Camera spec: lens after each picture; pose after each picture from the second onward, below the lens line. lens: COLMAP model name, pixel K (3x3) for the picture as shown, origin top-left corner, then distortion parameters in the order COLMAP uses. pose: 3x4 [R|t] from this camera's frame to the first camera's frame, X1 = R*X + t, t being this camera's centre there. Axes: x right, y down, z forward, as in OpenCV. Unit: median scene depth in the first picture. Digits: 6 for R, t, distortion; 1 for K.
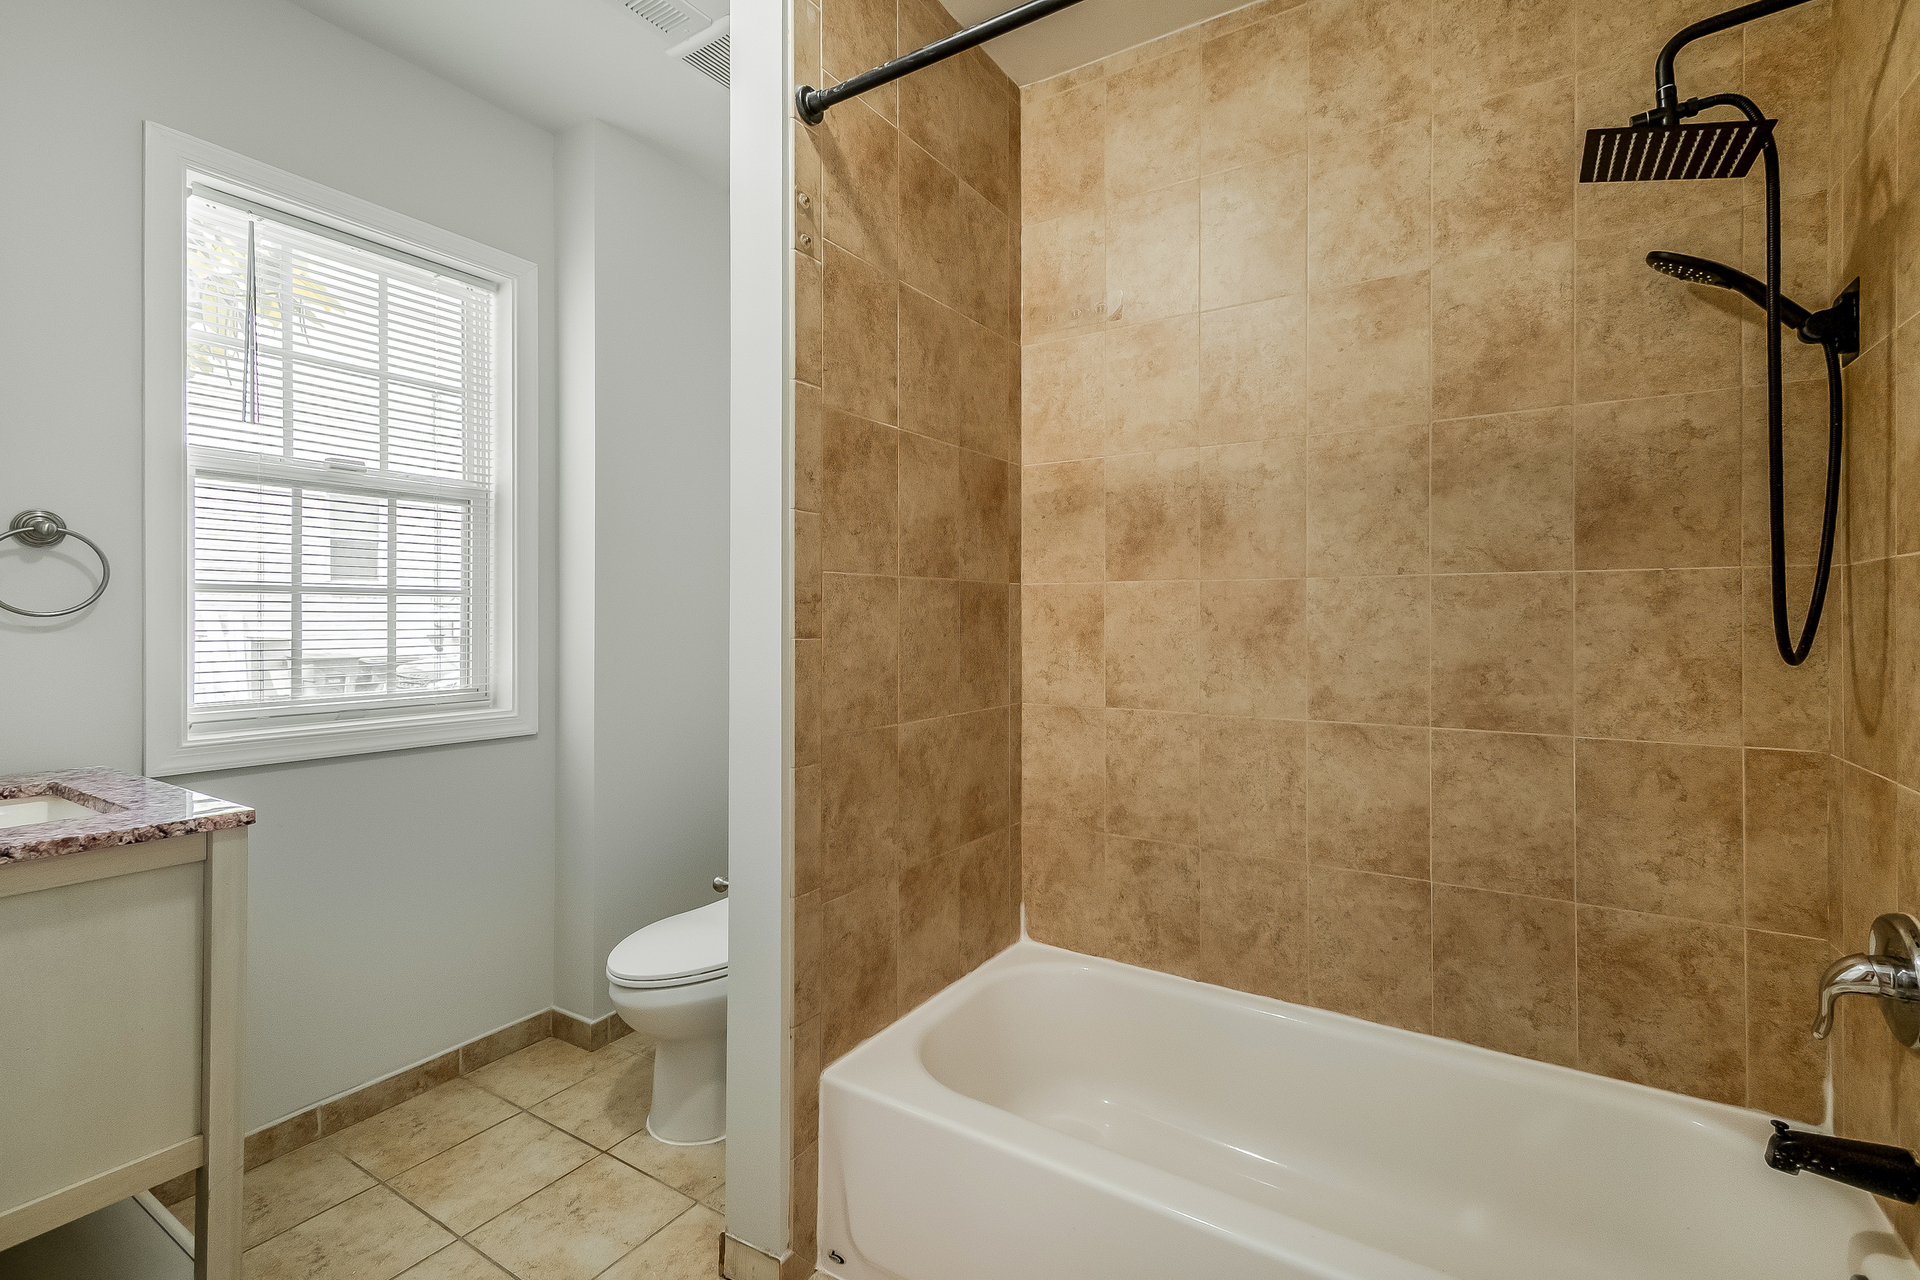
lens RADIAL K [[869.2, 0, 962.3], [0, 869.2, 605.5], [0, 0, 1]] dist [0.020910, -0.000013]
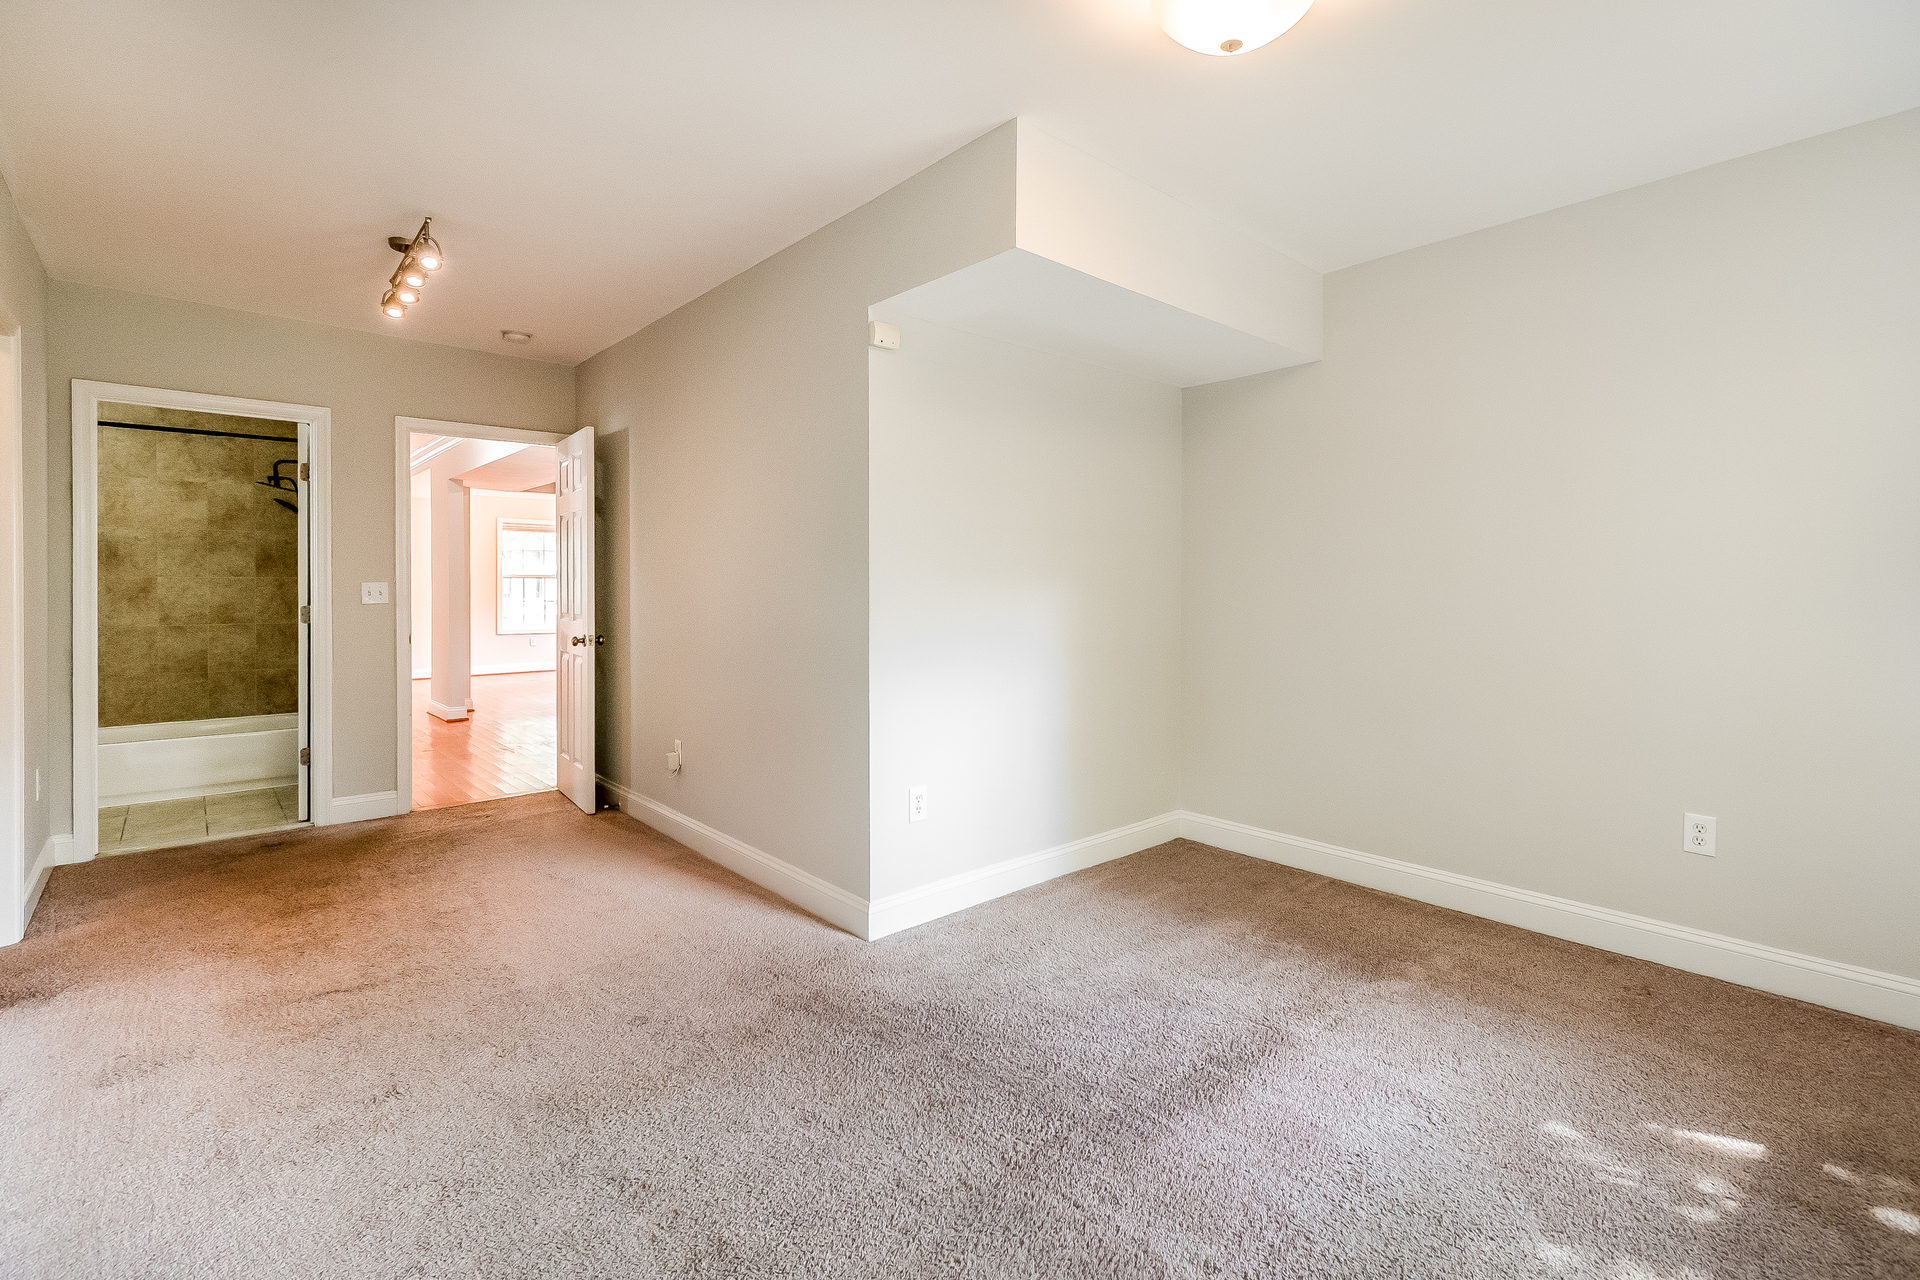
lens RADIAL K [[869.2, 0, 962.3], [0, 869.2, 605.5], [0, 0, 1]] dist [0.020910, -0.000013]
pose [[0.277649, -0.009199, 0.960639, -1.817677], [-0.003281, 0.999939, 0.010524, 0.025430], [-0.960677, -0.006074, 0.277602, -2.573917]]
